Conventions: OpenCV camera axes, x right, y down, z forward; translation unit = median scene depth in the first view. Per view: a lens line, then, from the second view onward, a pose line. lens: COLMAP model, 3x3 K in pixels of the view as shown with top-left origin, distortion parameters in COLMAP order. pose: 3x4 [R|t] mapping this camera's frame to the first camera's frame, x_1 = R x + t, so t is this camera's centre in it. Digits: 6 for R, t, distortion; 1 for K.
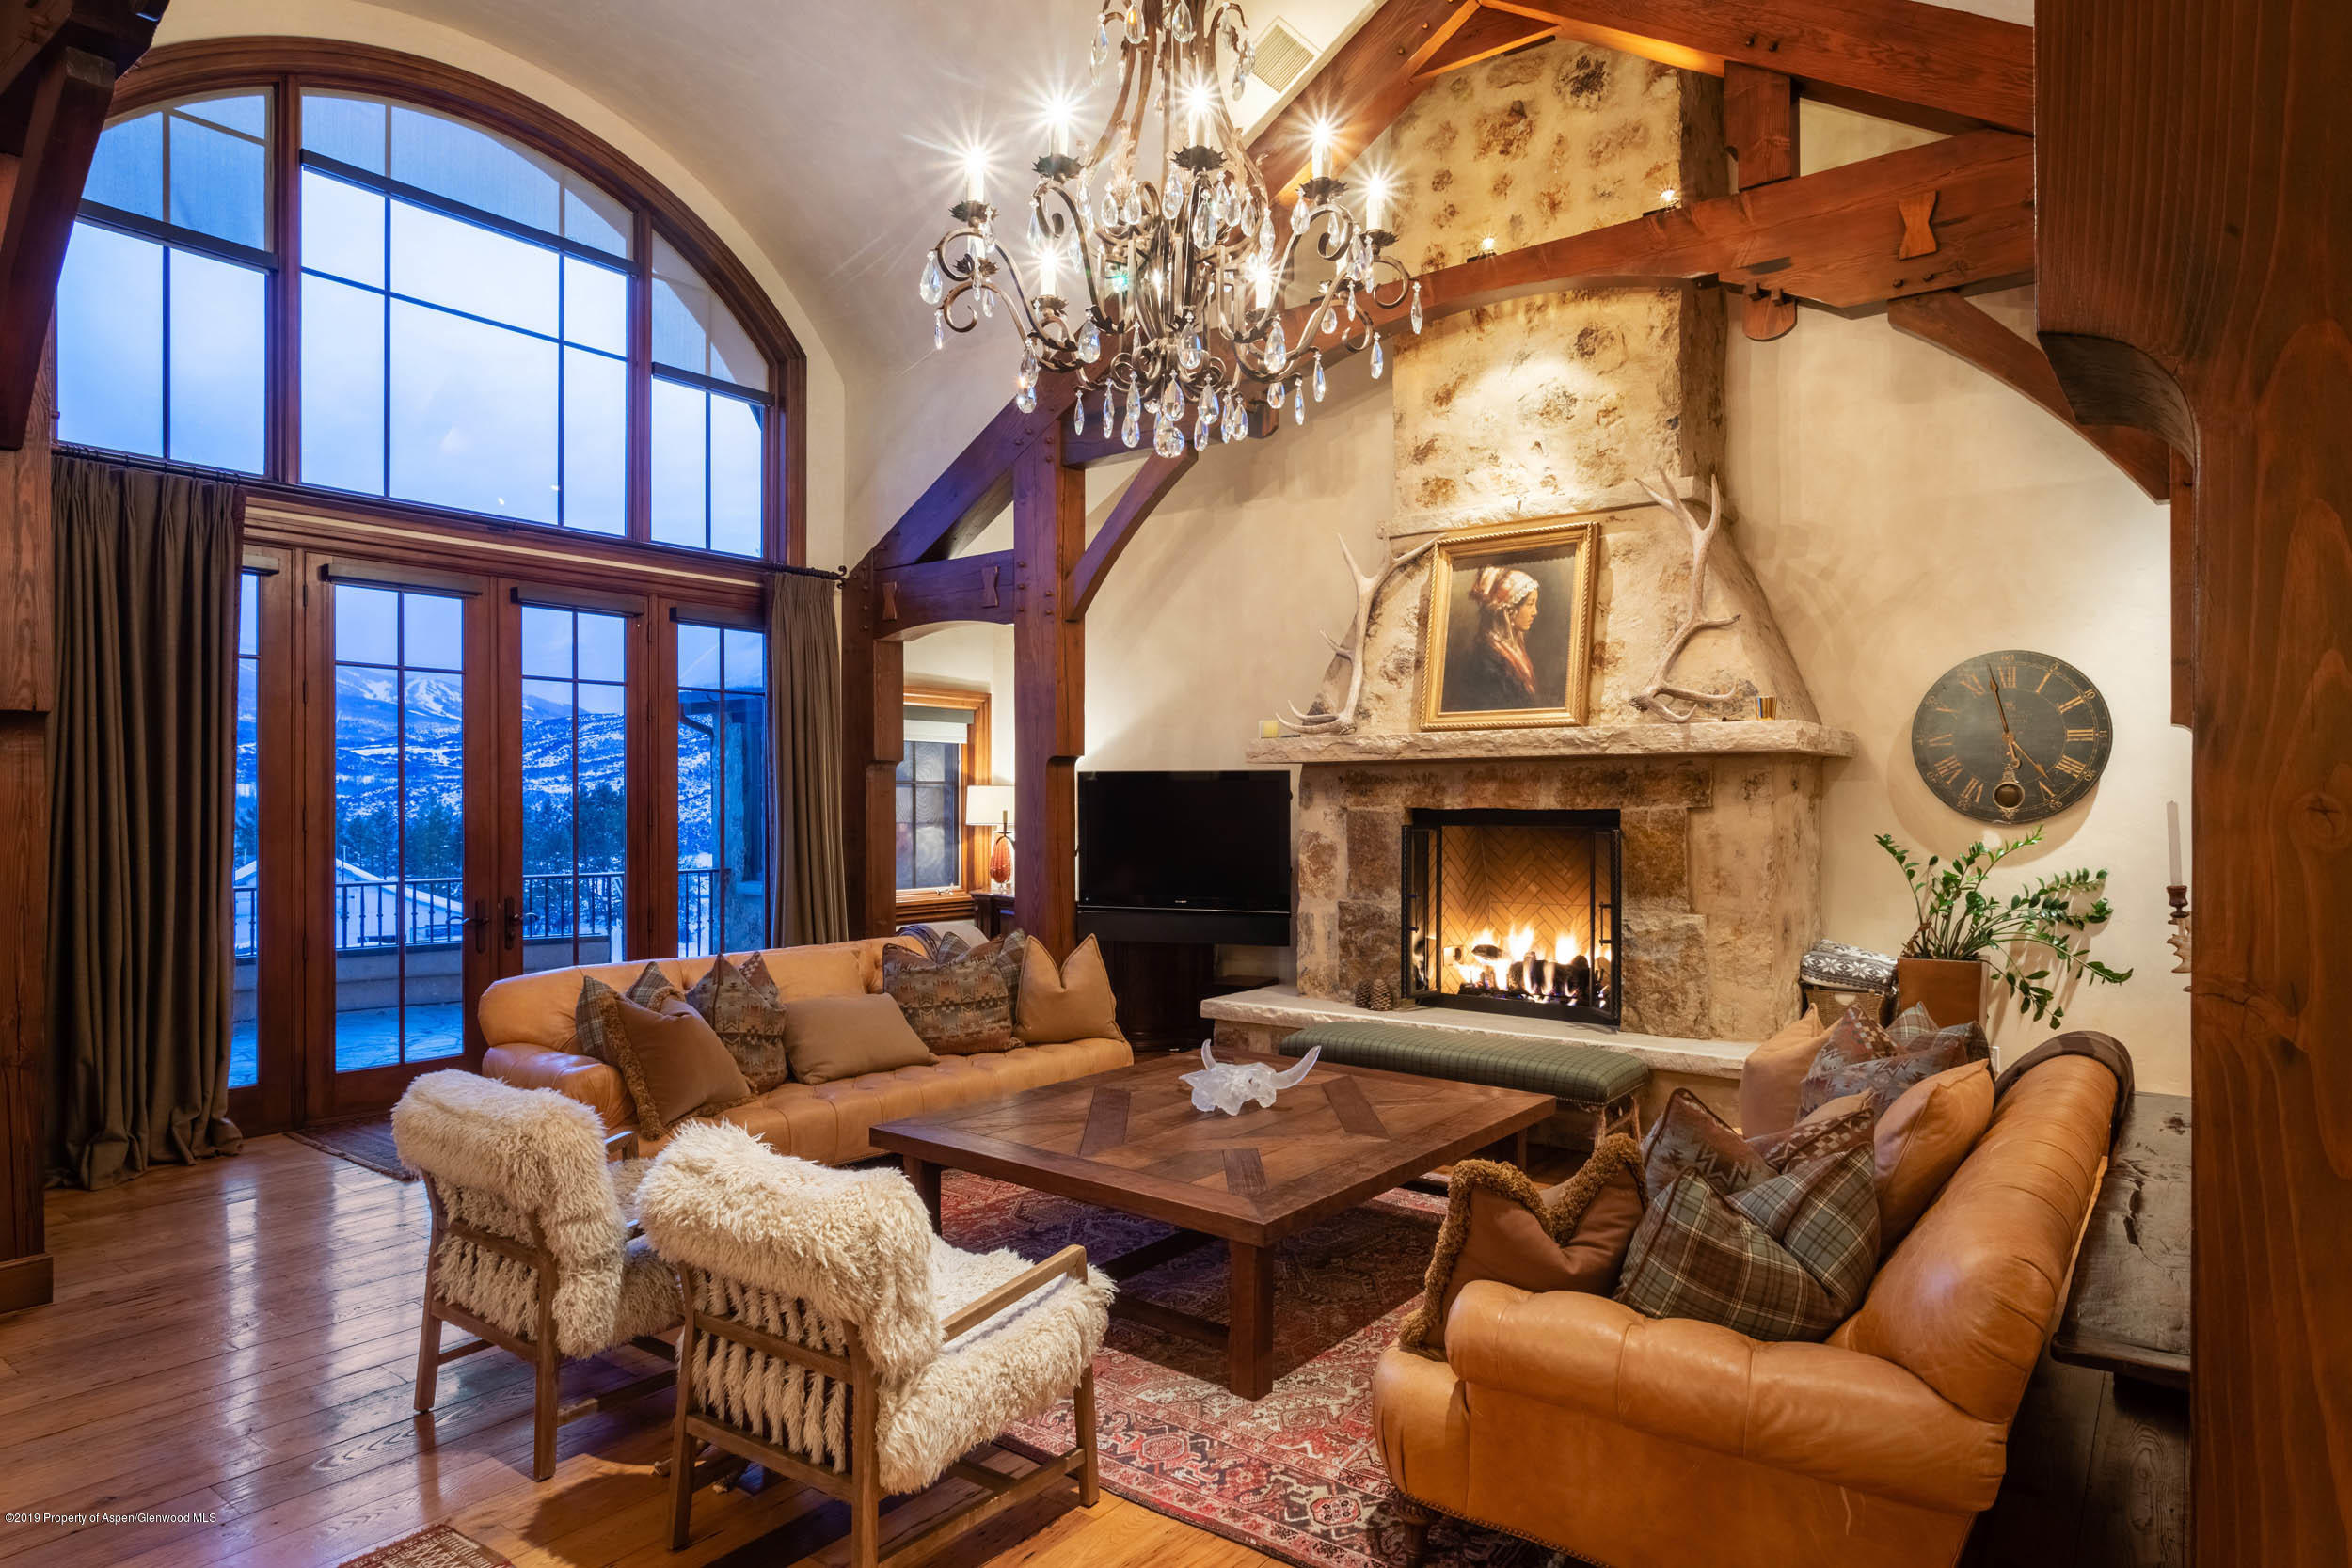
lens RADIAL K [[1362.0, 0, 1183.5], [0, 1362.0, 829.5], [0, 0, 1]] dist [-0.004197, 0.000055]
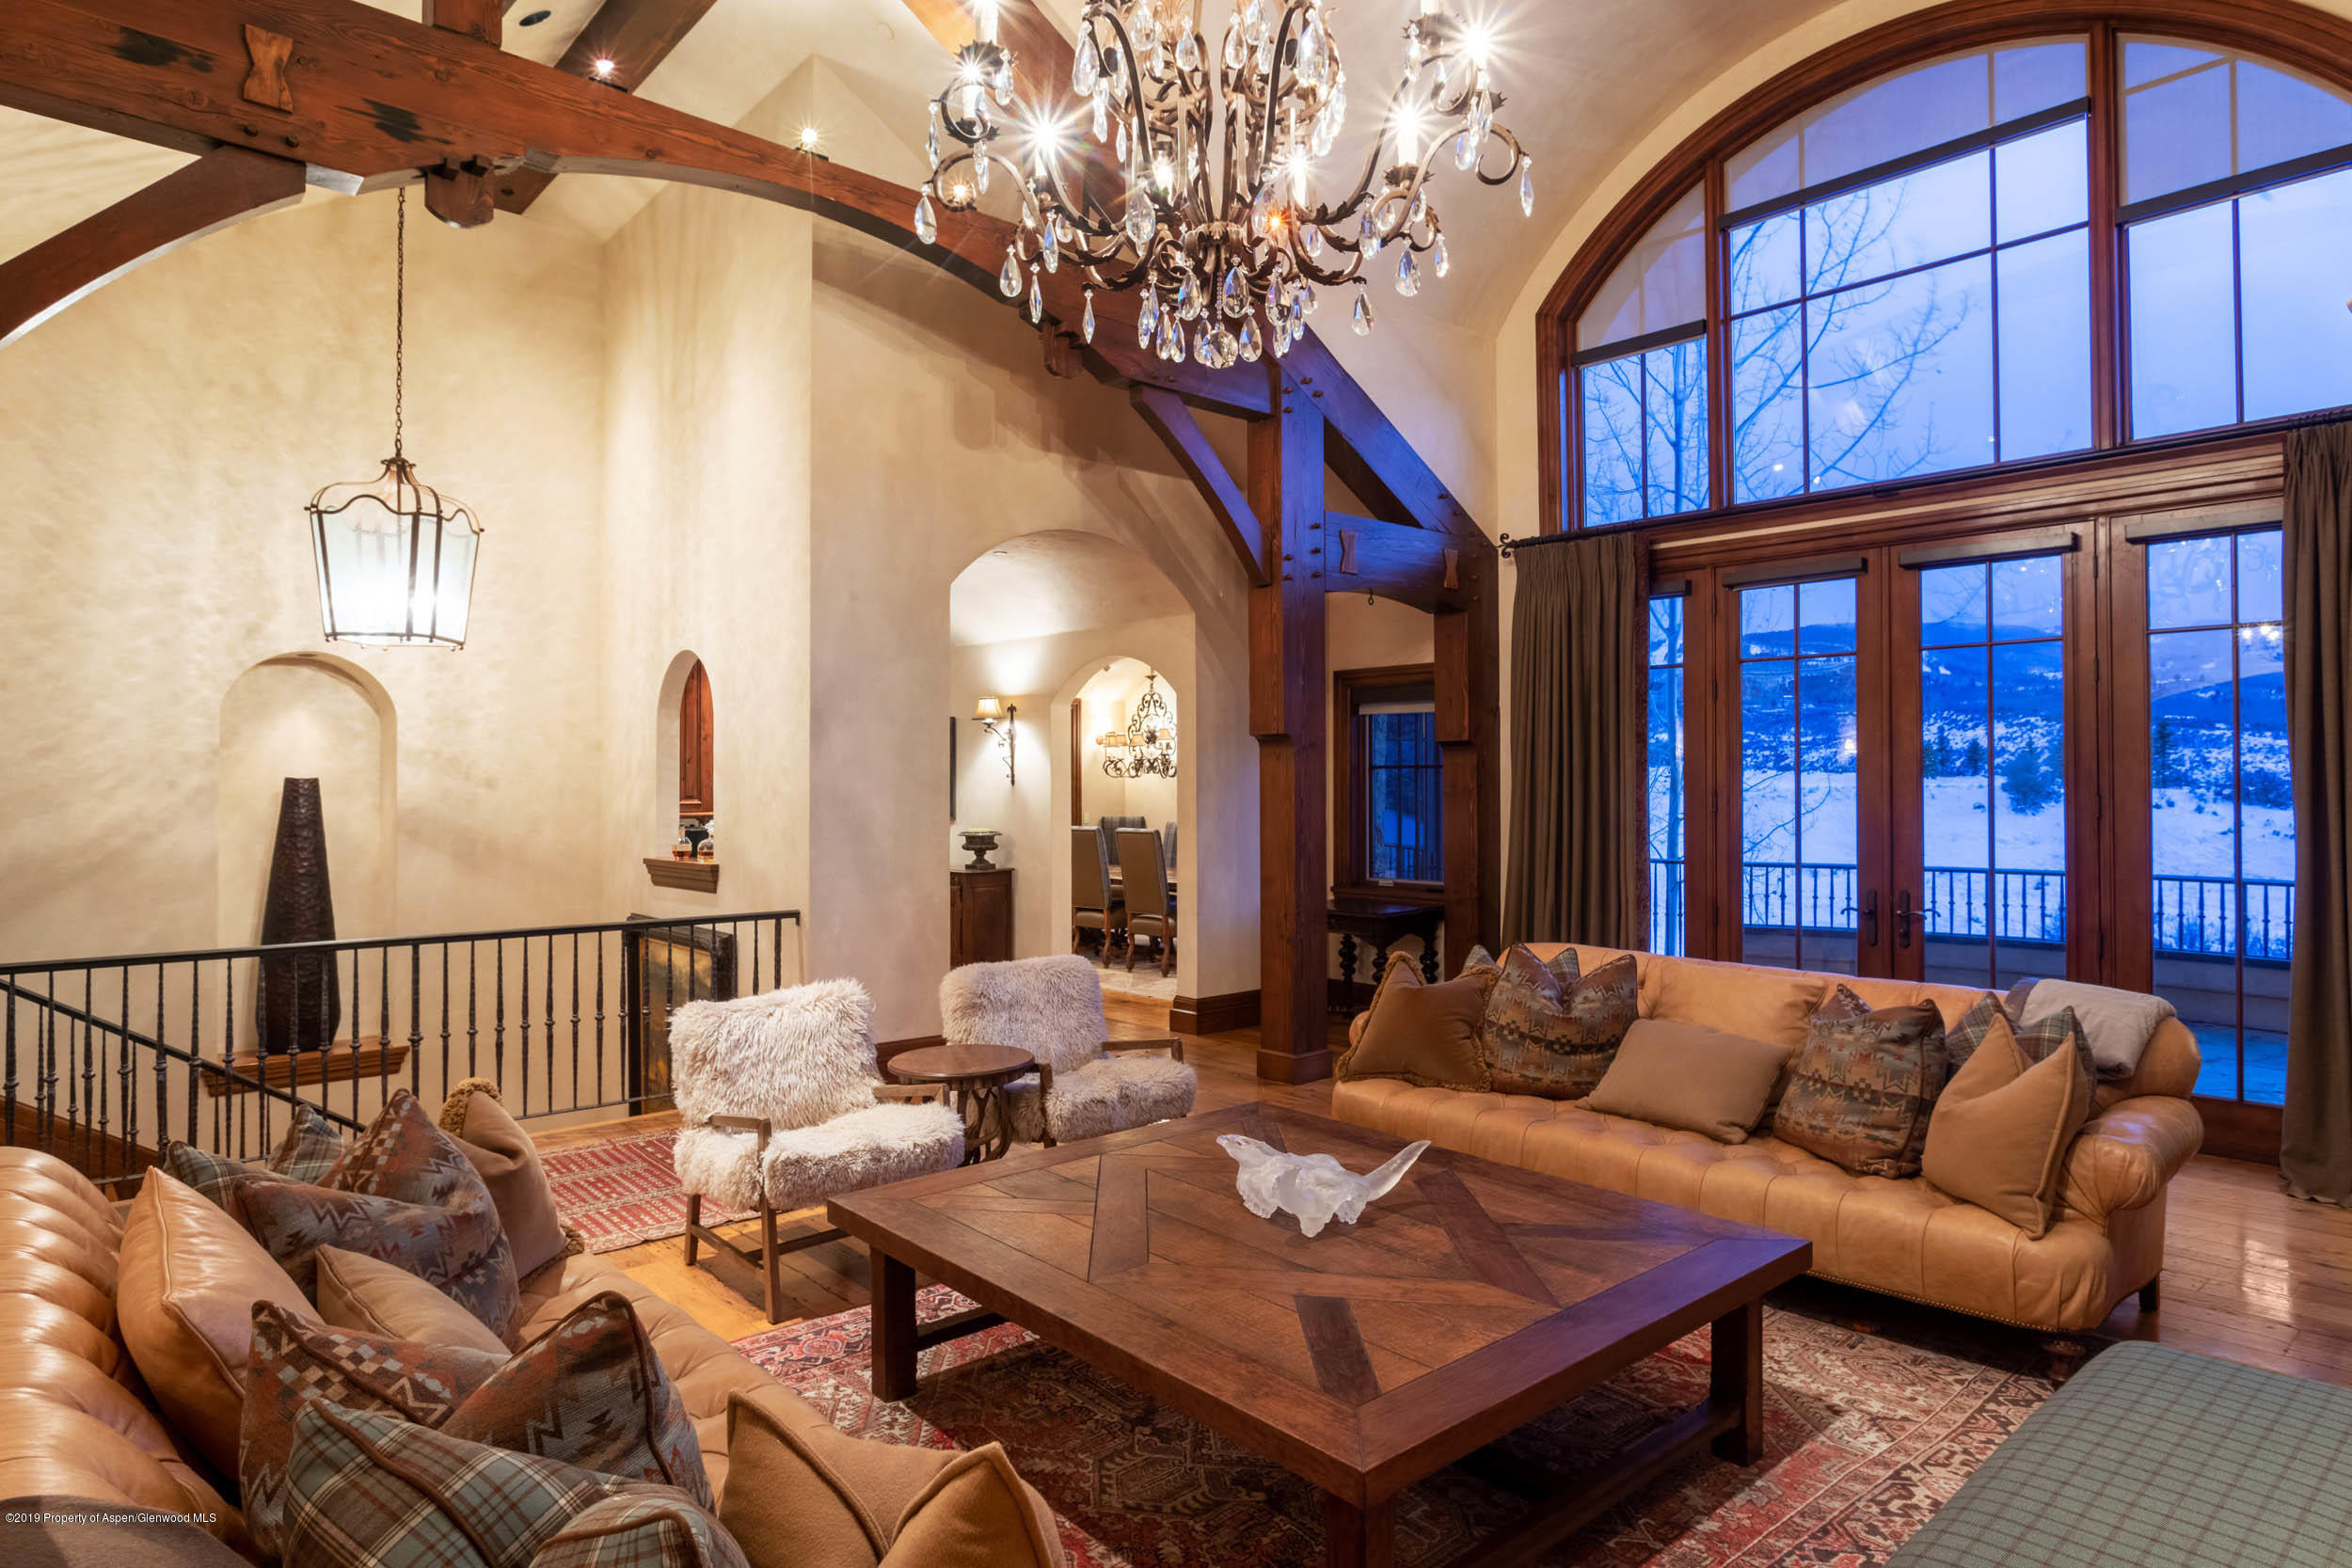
lens RADIAL K [[1362.0, 0, 1172.6], [0, 1362.0, 770.6], [0, 0, 1]] dist [-0.004197, 0.000055]
pose [[-0.175021, -0.012235, -0.984489, 0.501731], [-0.010115, 0.999892, -0.010629, -0.017264], [0.984513, 0.008098, -0.175125, 0.684199]]
